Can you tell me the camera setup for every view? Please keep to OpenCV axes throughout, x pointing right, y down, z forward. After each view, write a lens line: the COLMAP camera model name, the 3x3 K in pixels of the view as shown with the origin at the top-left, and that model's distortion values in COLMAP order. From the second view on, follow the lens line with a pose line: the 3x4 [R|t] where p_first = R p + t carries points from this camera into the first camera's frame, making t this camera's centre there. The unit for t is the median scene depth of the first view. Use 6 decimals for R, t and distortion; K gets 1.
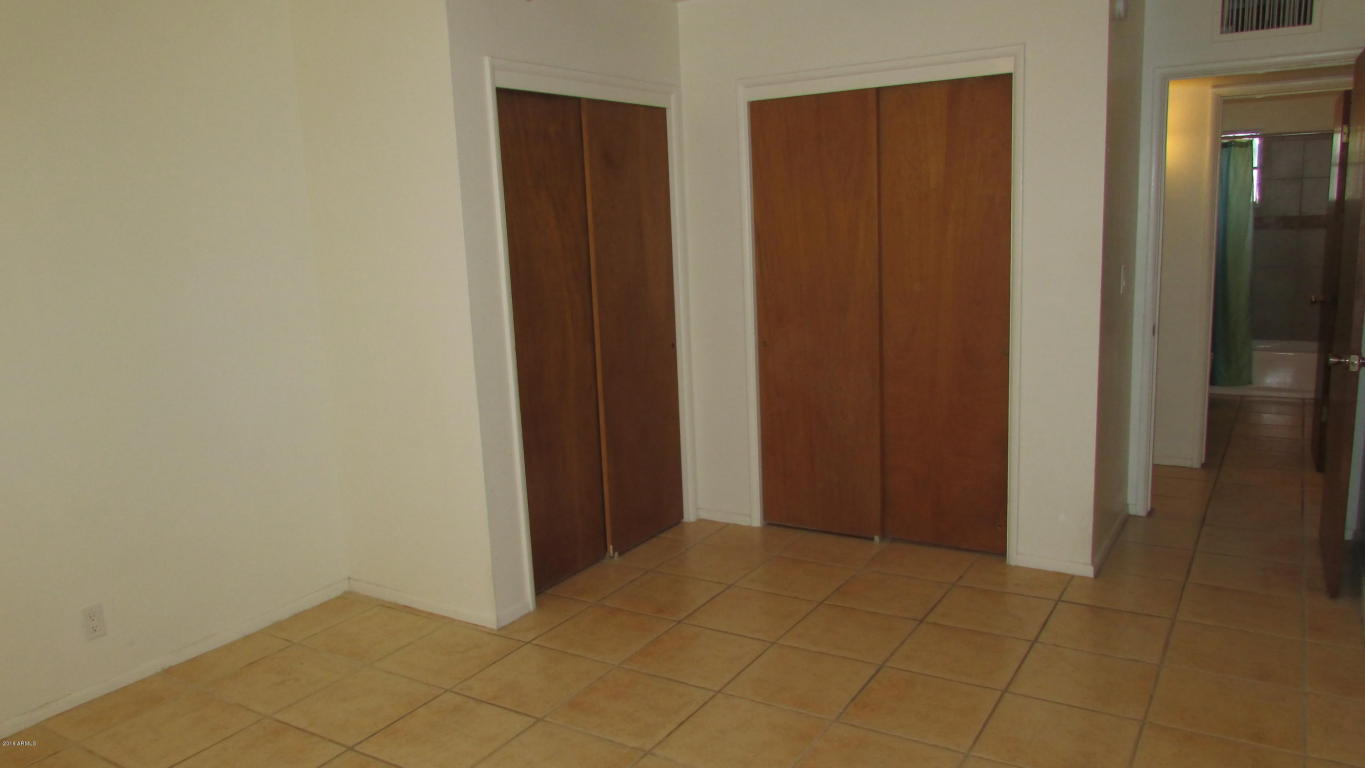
lens RADIAL K [[975.9, 0, 682.5], [0, 975.9, 384.0], [0, 0, 1]] dist [-0.027732, 0.000200]
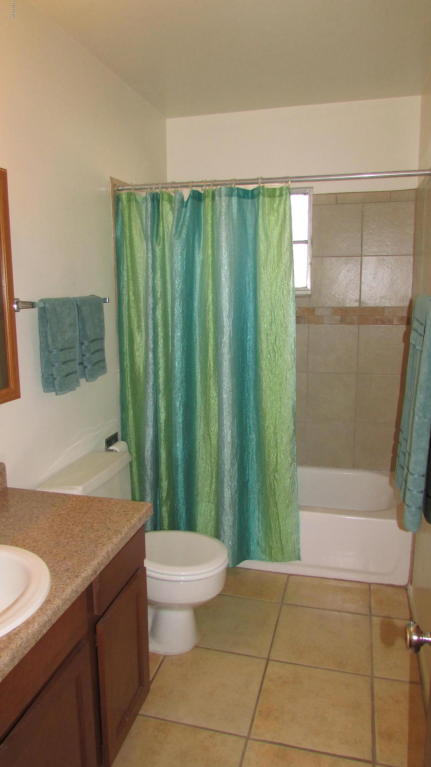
lens RADIAL K [[548.3, 0, 205.9], [0, 548.3, 380.1], [0, 0, 1]] dist [-0.027732, 0.000200]
pose [[0.956138, -0.017690, 0.292380, 0.418008], [0.024086, 0.999543, -0.018289, -0.117264], [-0.291923, 0.024529, 0.956127, 0.655752]]
